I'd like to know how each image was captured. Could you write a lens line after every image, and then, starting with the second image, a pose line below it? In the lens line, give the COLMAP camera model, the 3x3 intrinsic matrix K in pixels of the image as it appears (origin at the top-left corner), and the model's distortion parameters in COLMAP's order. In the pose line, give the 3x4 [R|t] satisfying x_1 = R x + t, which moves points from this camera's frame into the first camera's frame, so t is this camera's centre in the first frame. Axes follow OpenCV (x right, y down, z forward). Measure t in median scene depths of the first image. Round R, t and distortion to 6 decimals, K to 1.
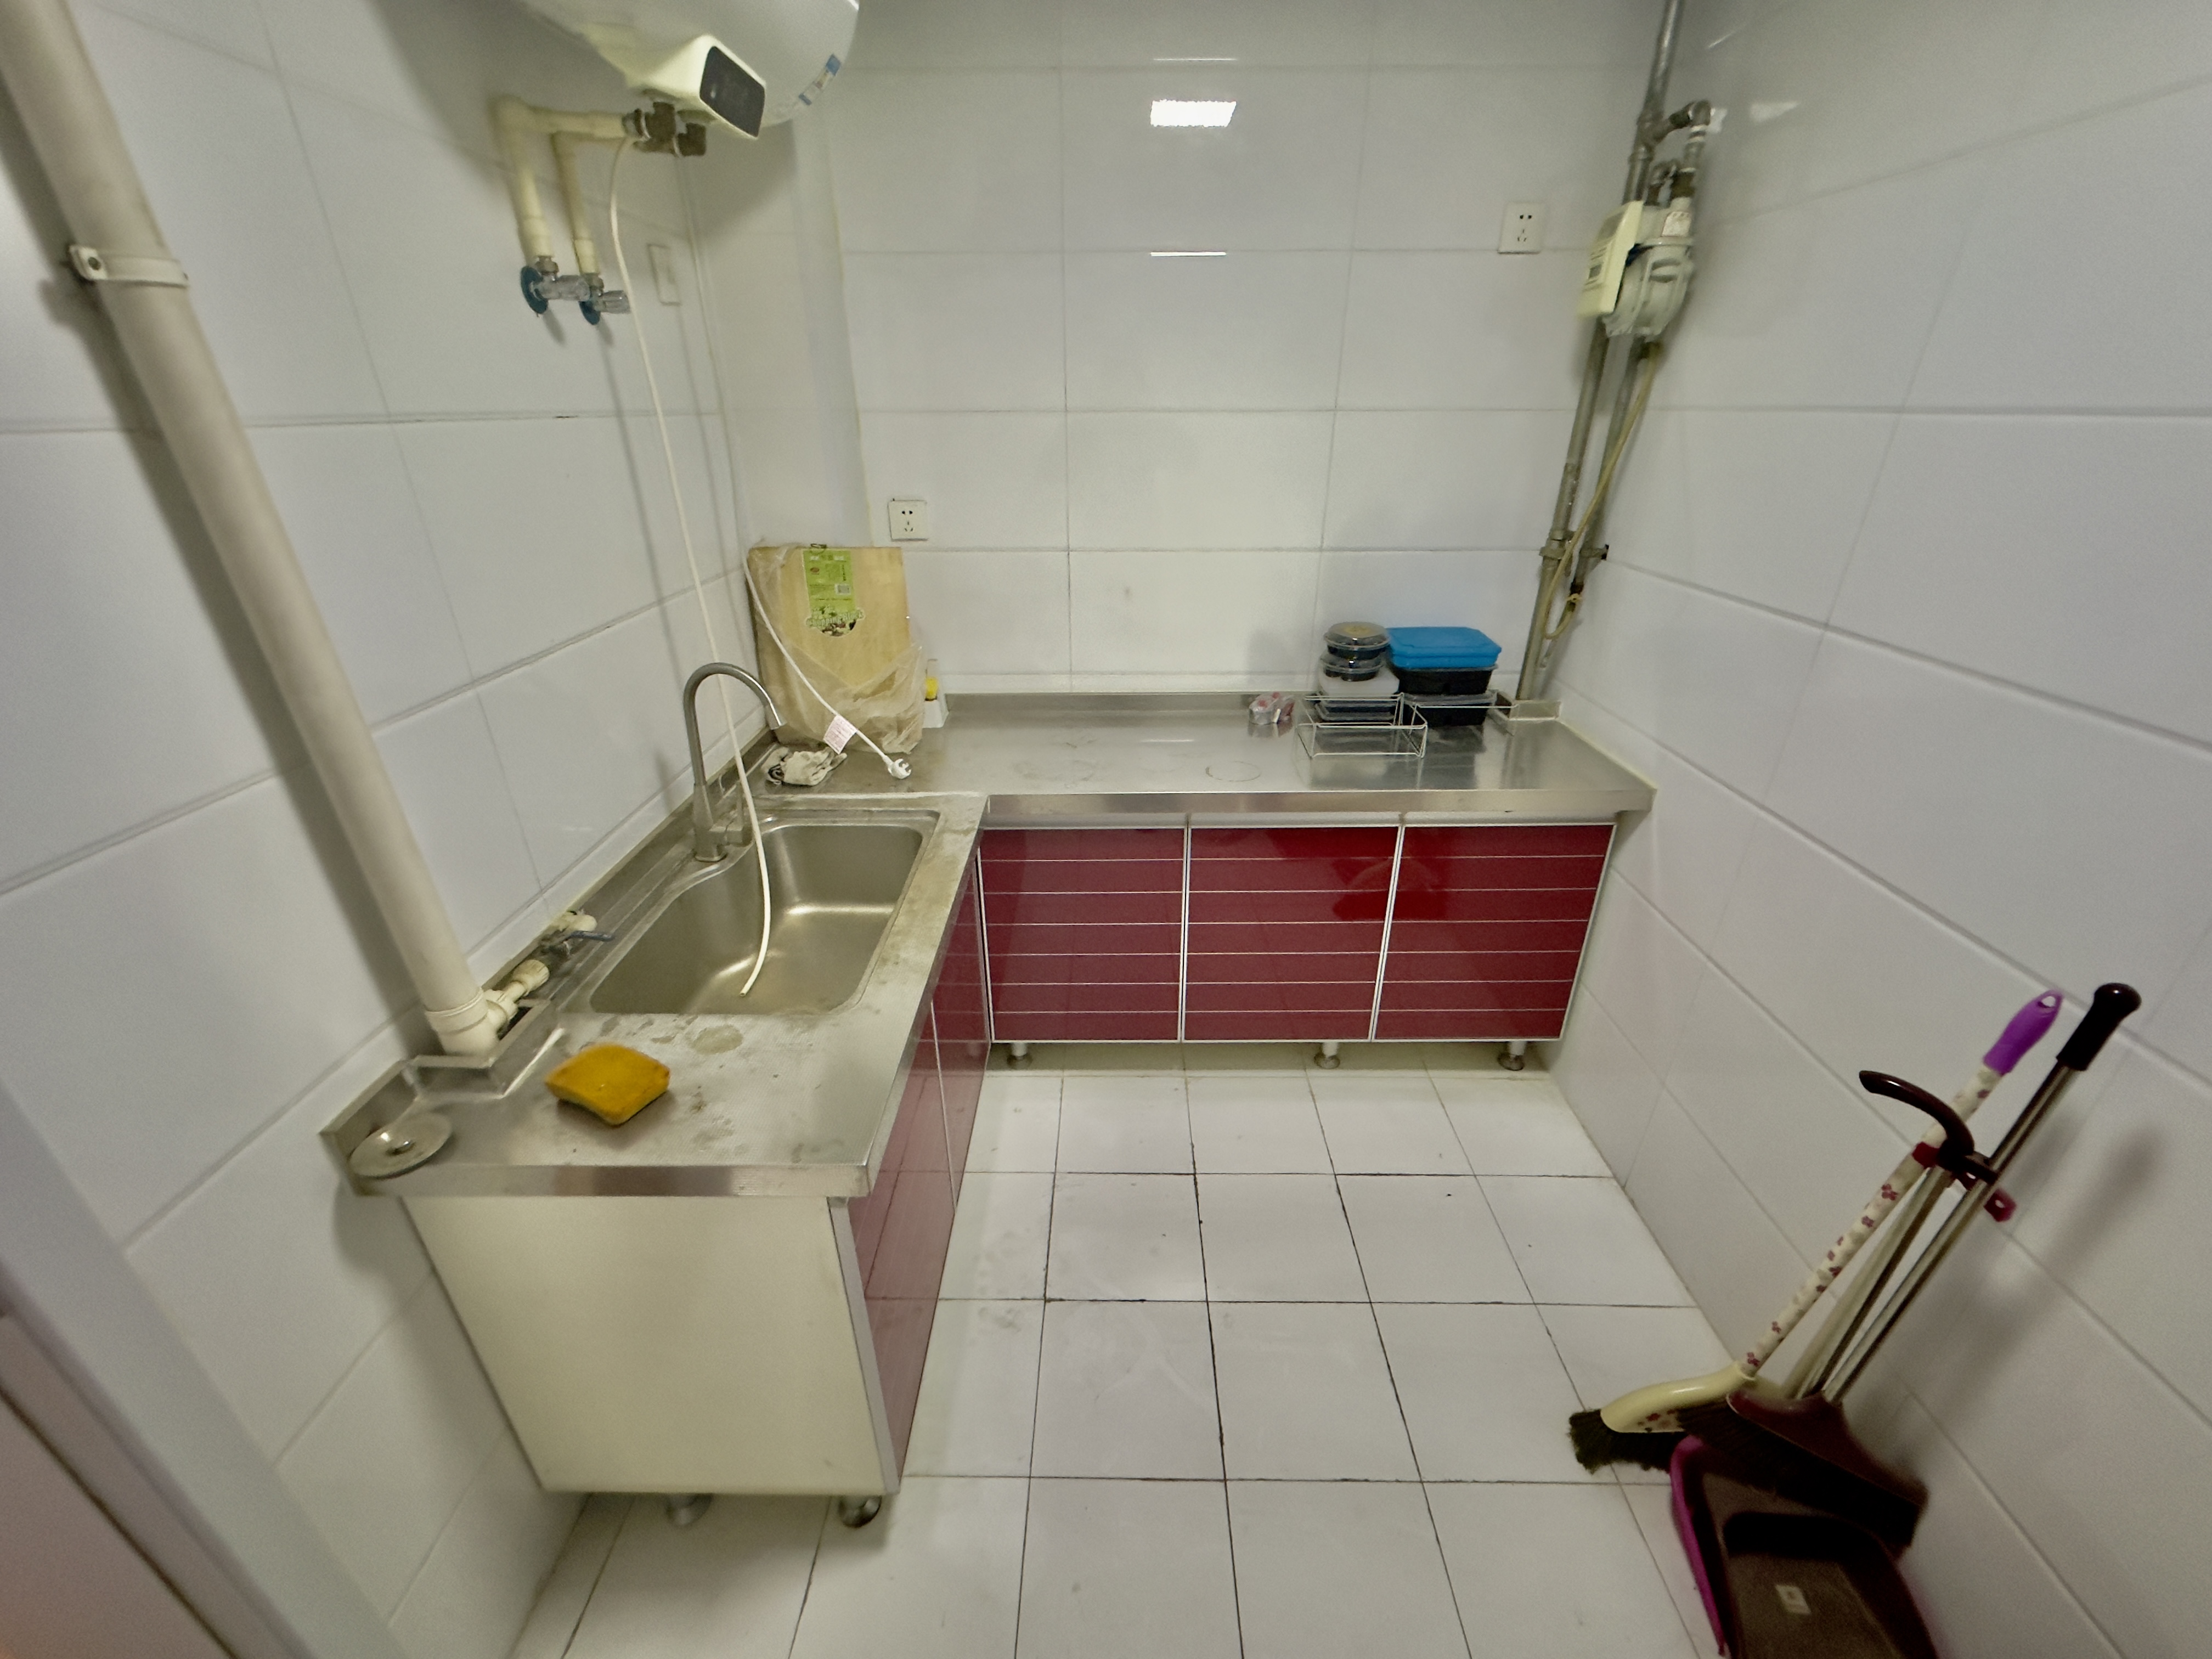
lens RADIAL K [[872.9, 0, 1106.3], [0, 872.9, 823.4], [0, 0, 1]] dist [0.000834, -0.003848]
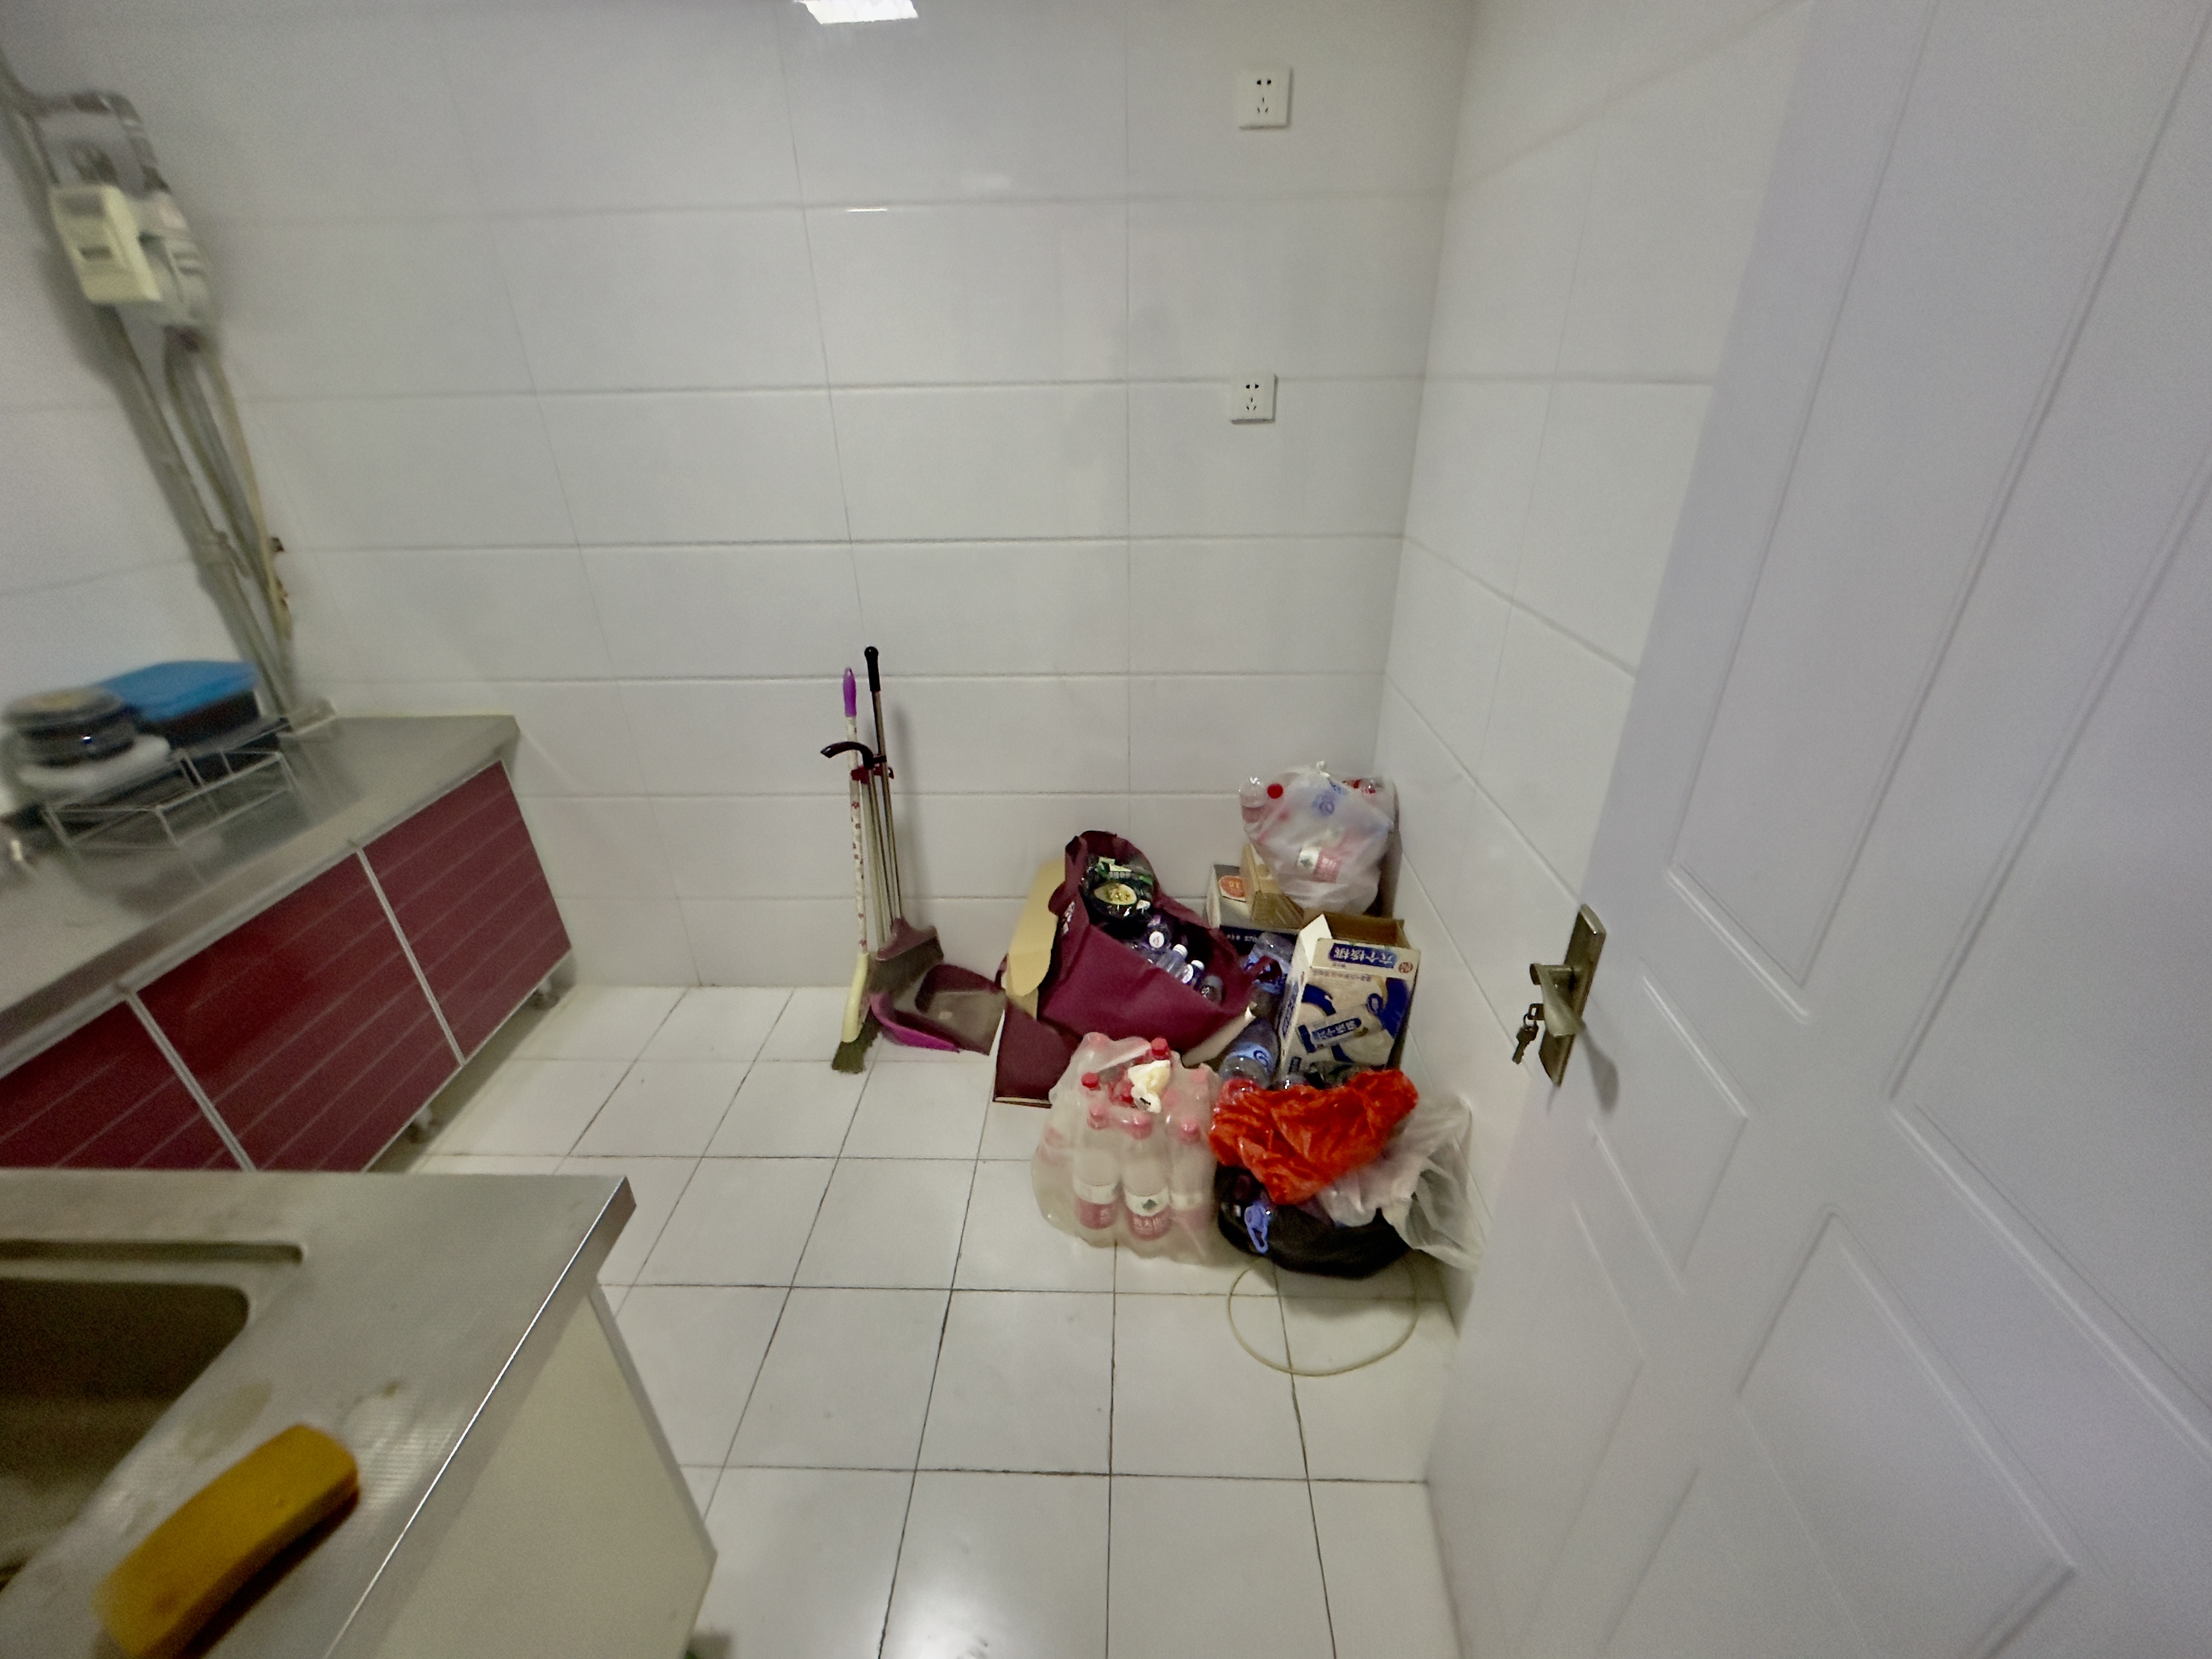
lens RADIAL K [[872.9, 0, 1106.3], [0, 872.9, 823.4], [0, 0, 1]] dist [0.000834, -0.003848]
pose [[0.011418, -0.456979, 0.889404, -0.469580], [0.444795, 0.798939, 0.404787, -0.040499], [-0.895559, 0.390981, 0.212385, 0.073736]]
